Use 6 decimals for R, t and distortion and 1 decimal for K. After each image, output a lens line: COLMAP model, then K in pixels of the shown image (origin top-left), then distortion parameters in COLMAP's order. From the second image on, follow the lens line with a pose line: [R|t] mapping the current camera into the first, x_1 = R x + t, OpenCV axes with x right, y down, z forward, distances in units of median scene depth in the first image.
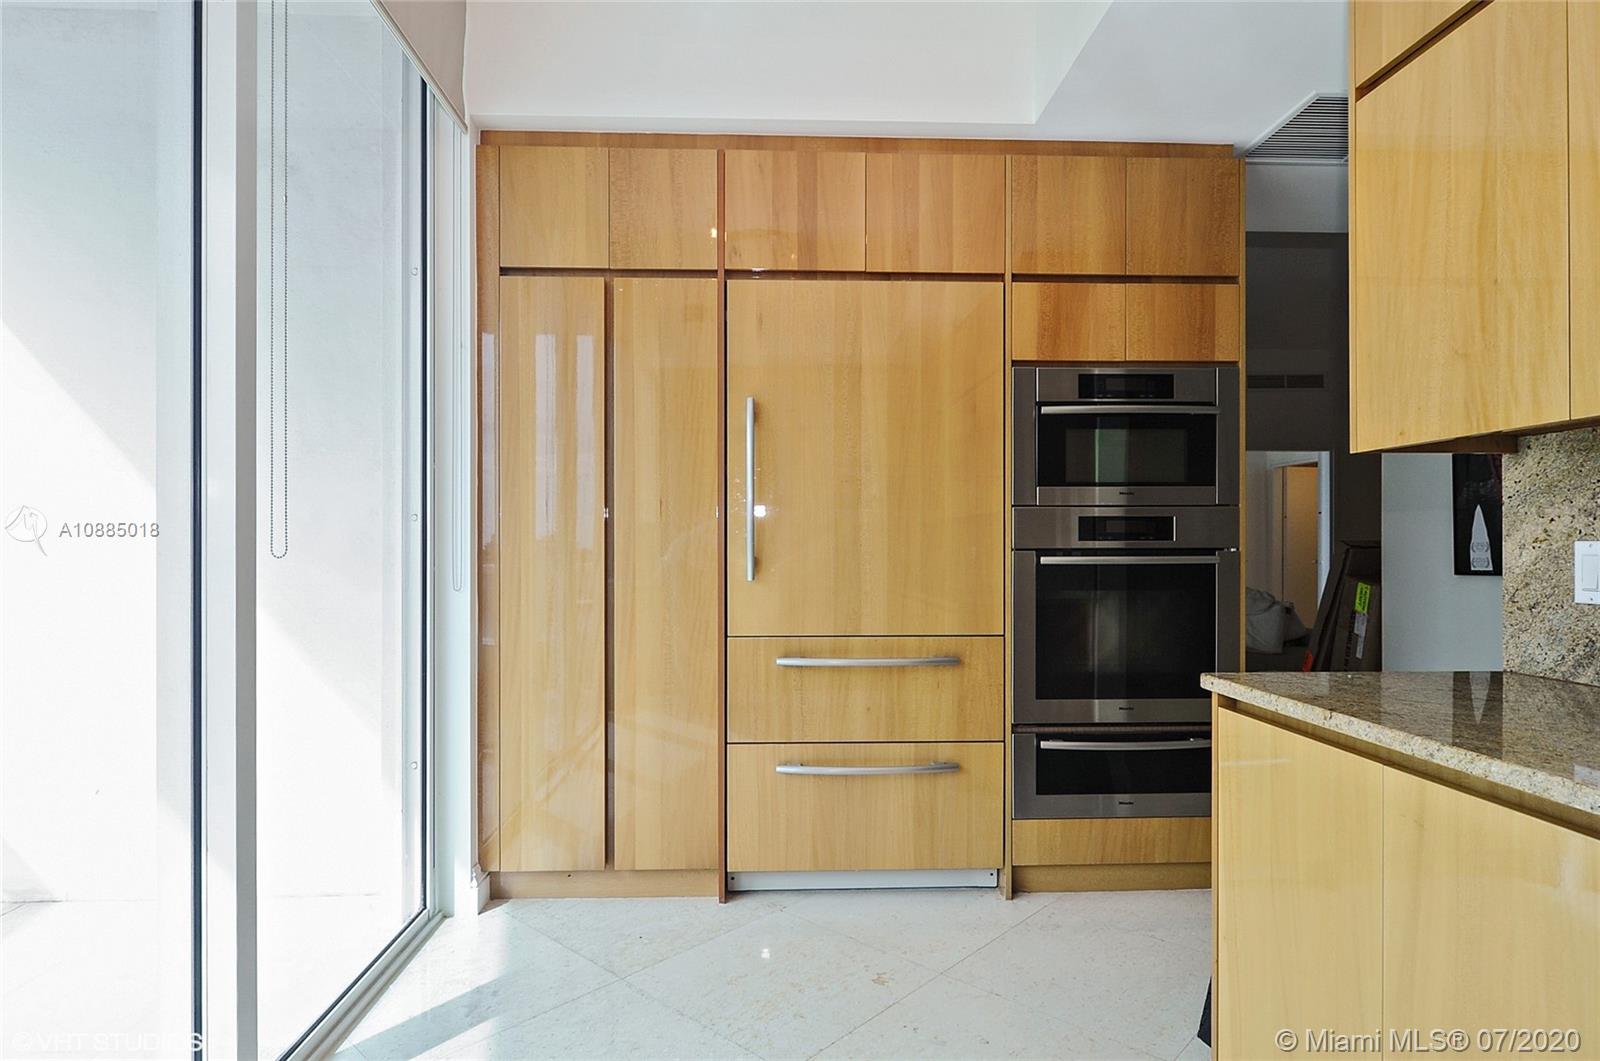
lens RADIAL K [[858.4, 0, 797.8], [0, 858.4, 545.3], [0, 0, 1]] dist [-0.000299, -0.000197]
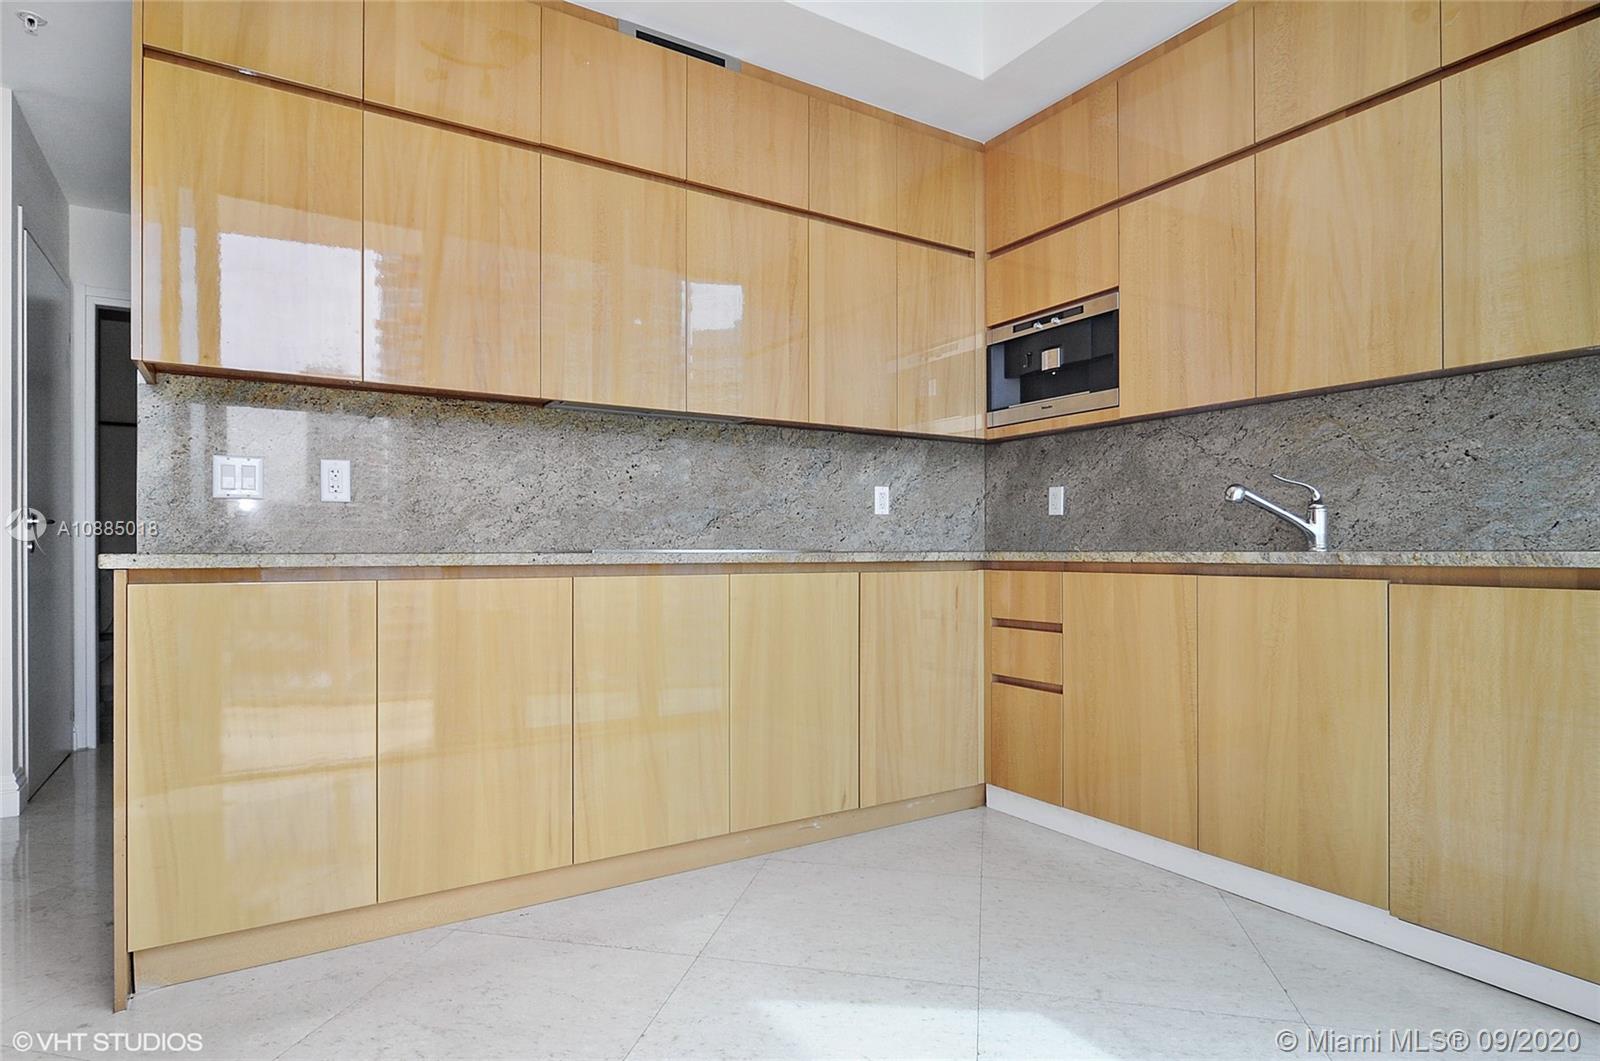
lens RADIAL K [[858.4, 0, 797.8], [0, 858.4, 545.3], [0, 0, 1]] dist [-0.000299, -0.000197]
pose [[-0.495553, 0.006871, 0.868550, -0.799356], [0.003259, 0.999976, -0.006051, 0.153205], [-0.868571, -0.000168, -0.495564, 0.831743]]
